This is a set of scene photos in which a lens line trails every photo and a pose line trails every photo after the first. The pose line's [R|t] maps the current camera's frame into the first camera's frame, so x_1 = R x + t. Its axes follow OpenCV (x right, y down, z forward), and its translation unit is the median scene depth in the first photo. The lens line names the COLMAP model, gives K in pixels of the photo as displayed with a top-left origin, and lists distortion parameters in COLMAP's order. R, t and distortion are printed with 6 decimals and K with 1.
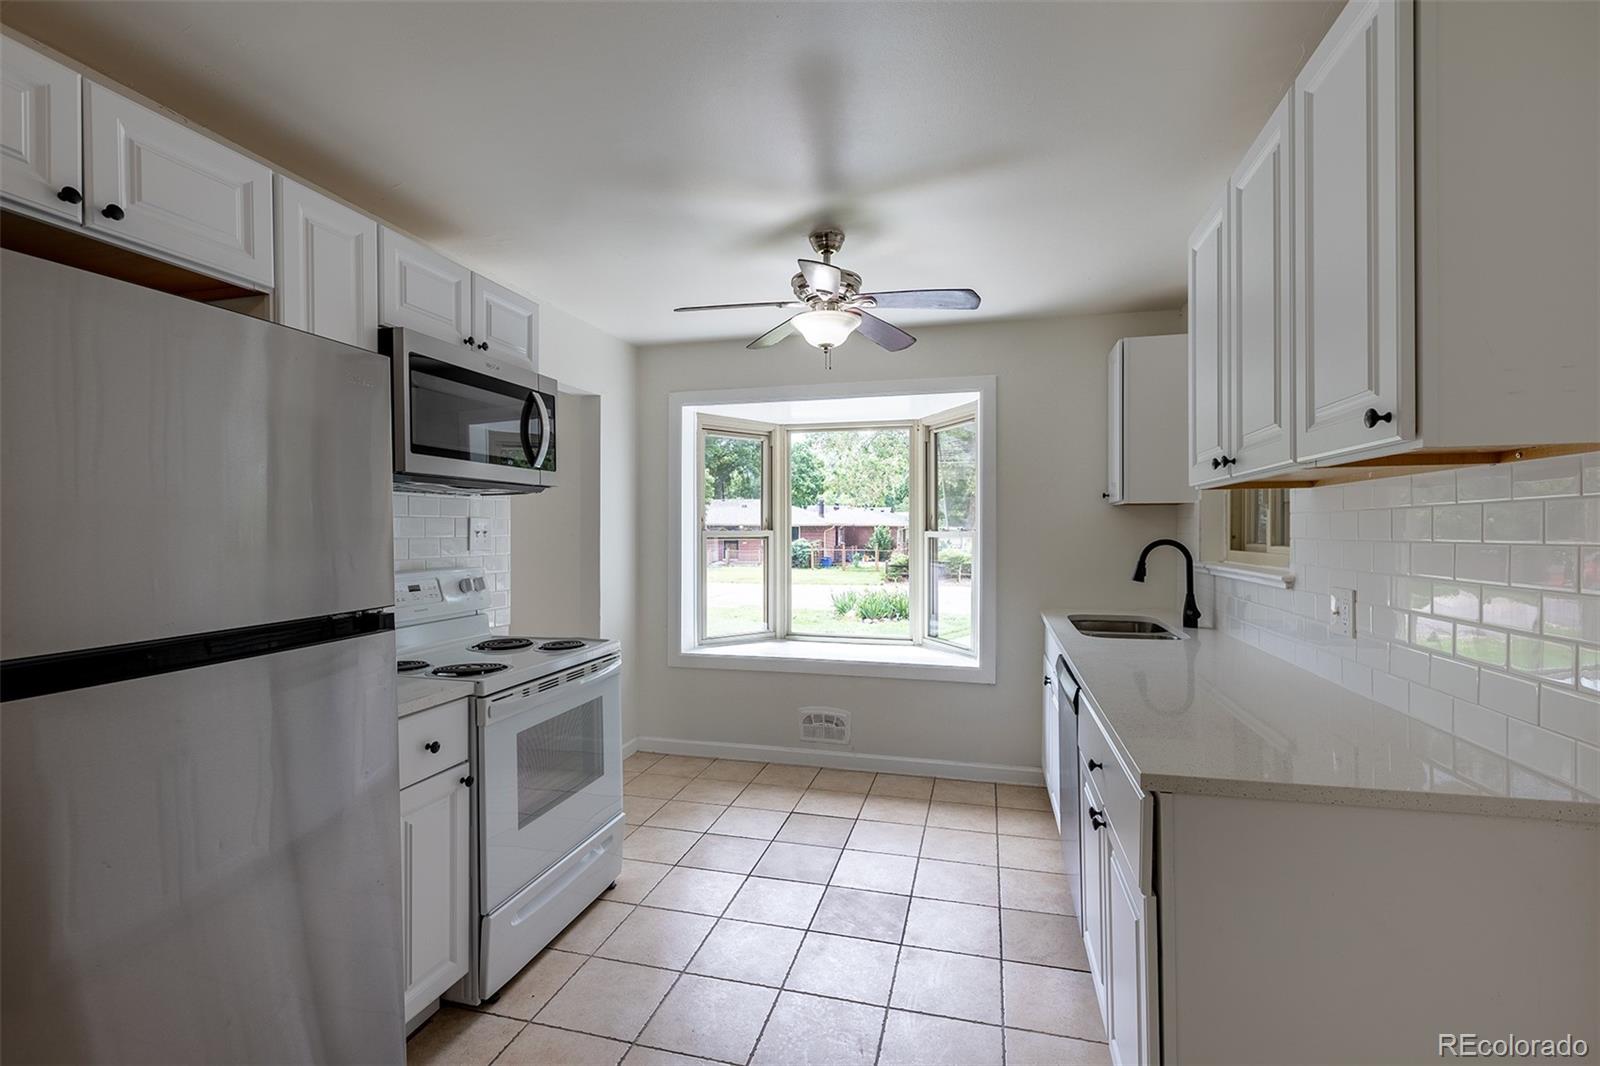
lens RADIAL K [[717.7, 0, 800.9], [0, 717.7, 535.9], [0, 0, 1]] dist [-0.001261, -0.001028]
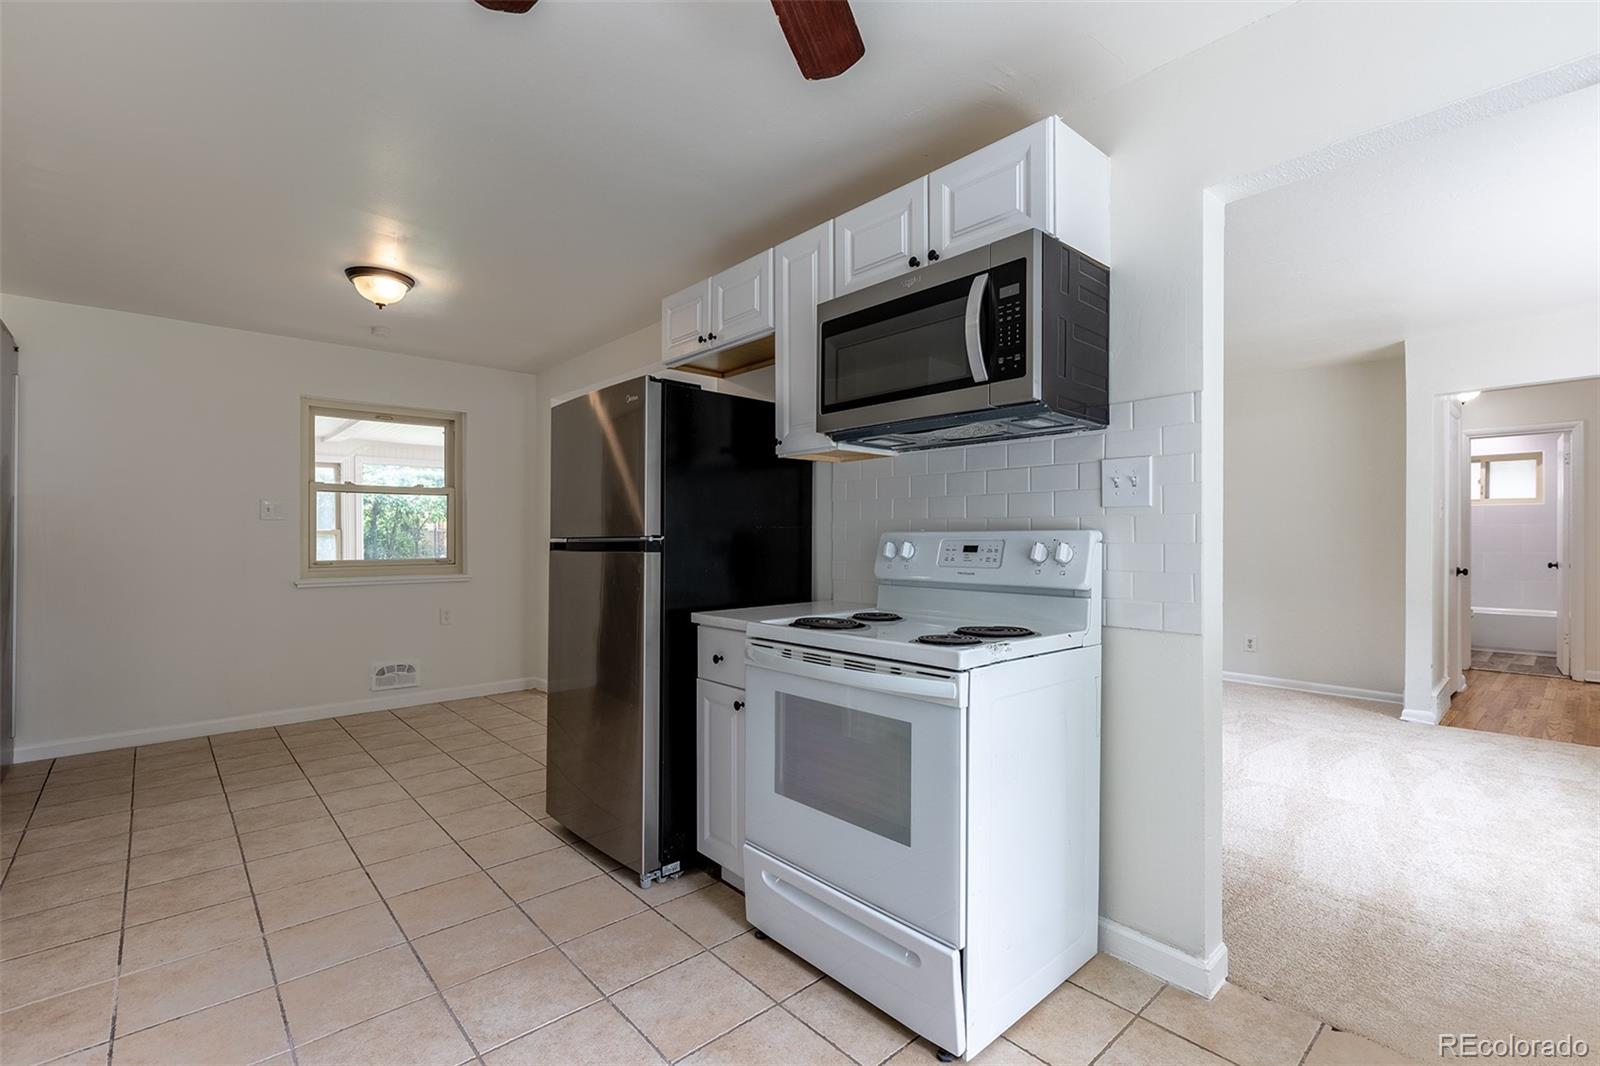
lens RADIAL K [[717.7, 0, 803.4], [0, 717.7, 532.6], [0, 0, 1]] dist [-0.001261, -0.001028]
pose [[-0.550089, -0.002000, -0.835104, 0.346707], [-0.002924, 0.999996, -0.000469, 0.058517], [0.835101, 0.002184, -0.550092, 1.404280]]
